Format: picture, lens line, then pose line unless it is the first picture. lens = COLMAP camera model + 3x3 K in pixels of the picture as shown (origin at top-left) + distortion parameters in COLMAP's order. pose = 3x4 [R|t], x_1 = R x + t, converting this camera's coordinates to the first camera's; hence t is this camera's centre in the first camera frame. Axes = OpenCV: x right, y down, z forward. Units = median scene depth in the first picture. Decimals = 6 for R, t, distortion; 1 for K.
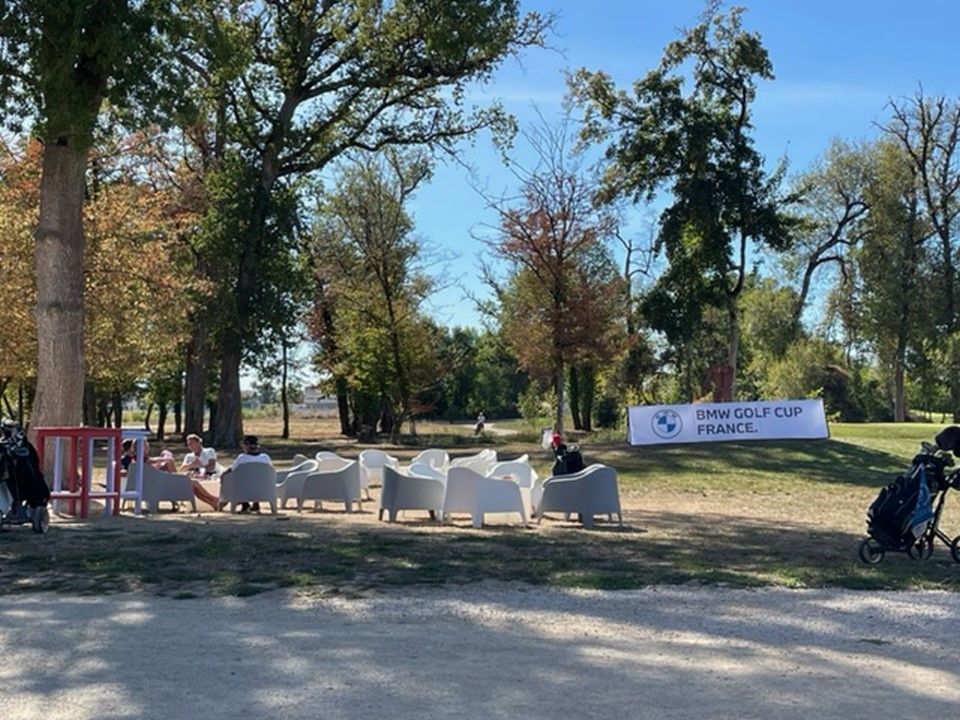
lens RADIAL K [[1512.8, 0, 479.9], [0, 1512.8, 360.0], [0, 0, 1]] dist [0.017133, 0.010770]
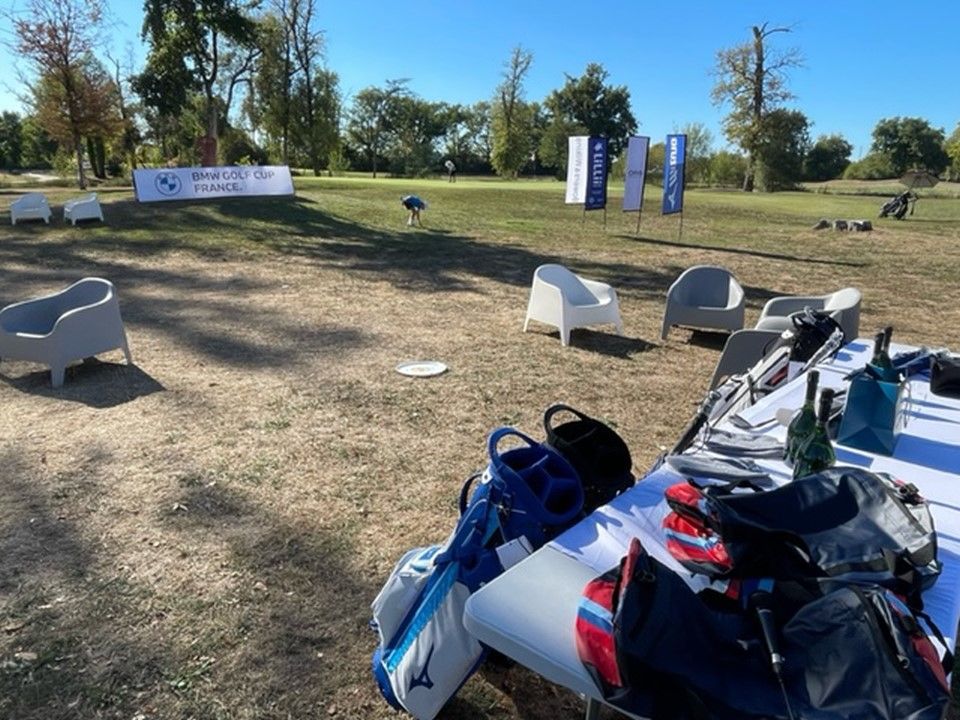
lens RADIAL K [[699.0, 0, 479.8], [0, 699.0, 359.4], [0, 0, 1]] dist [0.002860, 0.004268]
pose [[0.852961, -0.128670, 0.505867, 0.008935], [-0.028079, 0.956427, 0.290619, 0.001495], [-0.521219, -0.262091, 0.812182, 0.102146]]
